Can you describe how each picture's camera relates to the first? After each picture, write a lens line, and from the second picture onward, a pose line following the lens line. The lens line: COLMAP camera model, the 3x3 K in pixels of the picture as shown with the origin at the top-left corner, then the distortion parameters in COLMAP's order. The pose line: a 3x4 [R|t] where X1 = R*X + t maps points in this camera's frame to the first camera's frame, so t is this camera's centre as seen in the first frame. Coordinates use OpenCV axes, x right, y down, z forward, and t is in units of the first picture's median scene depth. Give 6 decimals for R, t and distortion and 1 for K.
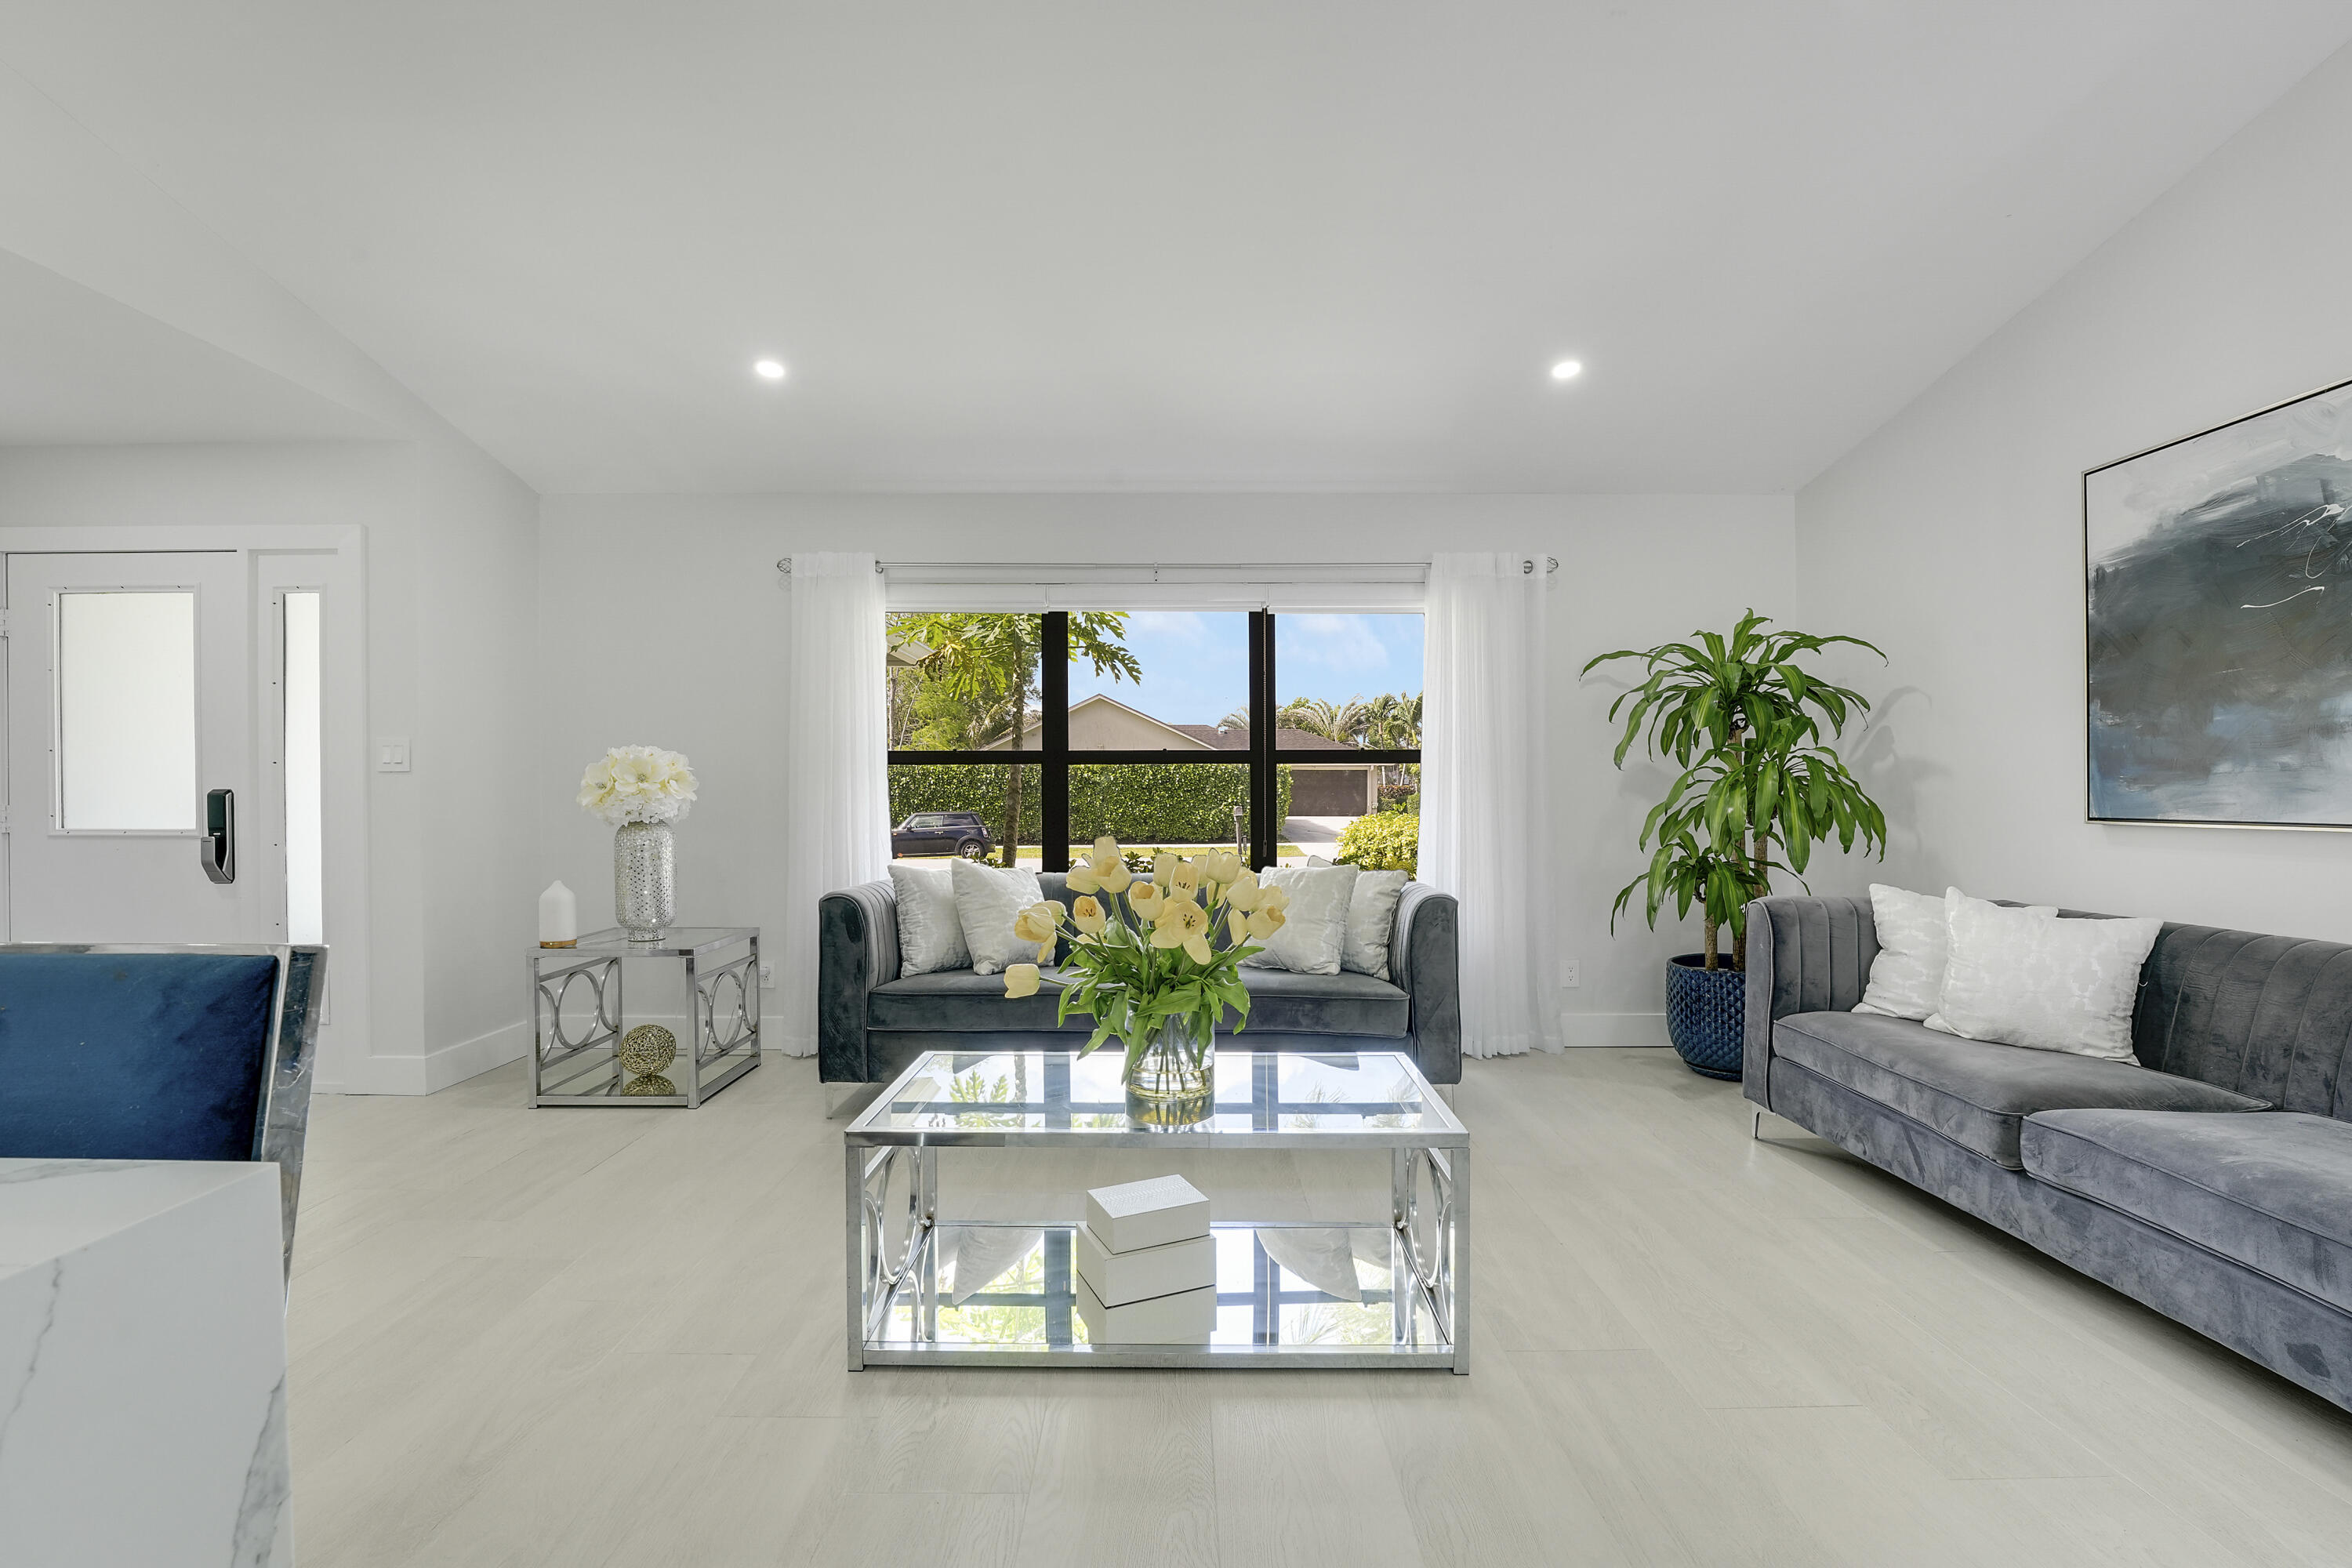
lens RADIAL K [[1002.2, 0, 1166.2], [0, 1002.2, 805.7], [0, 0, 1]] dist [-0.017144, -0.002888]
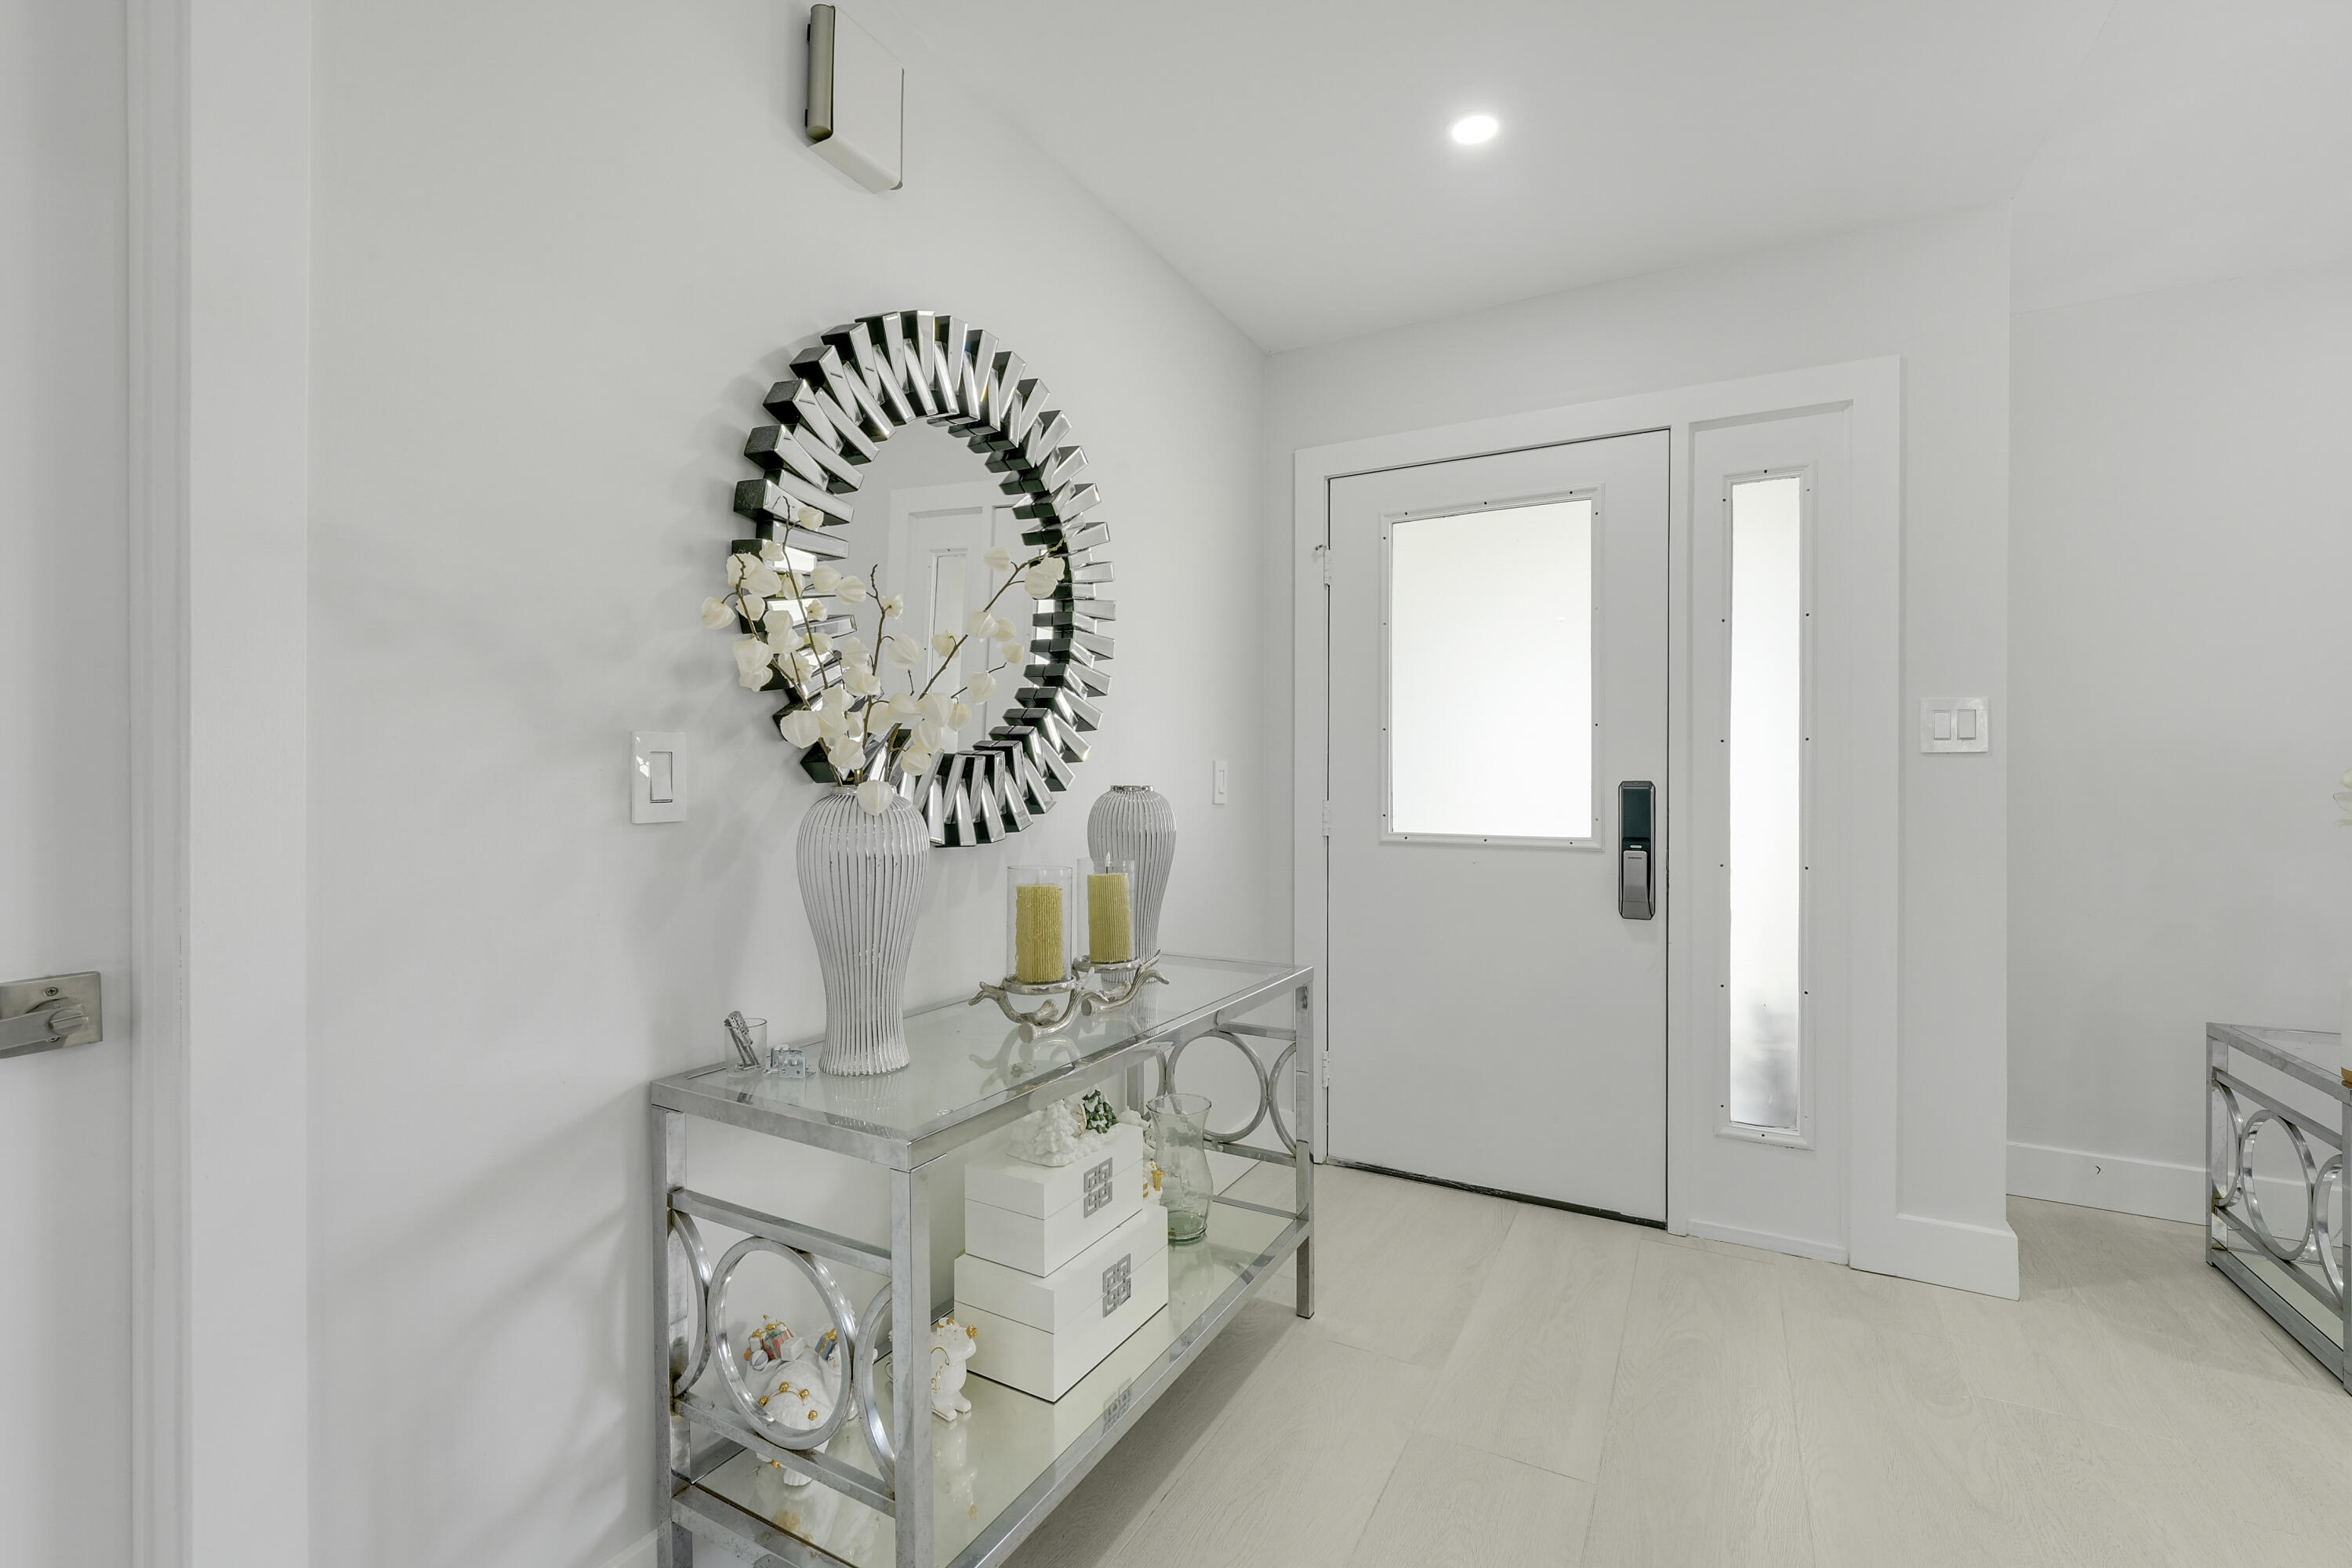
lens RADIAL K [[1002.2, 0, 1176.6], [0, 1002.2, 775.9], [0, 0, 1]] dist [-0.017144, -0.002888]
pose [[0.875733, 0.003366, -0.482783, -0.976465], [-0.009402, 0.999905, -0.010083, -0.010462], [0.482704, 0.013369, 0.875682, 0.255901]]
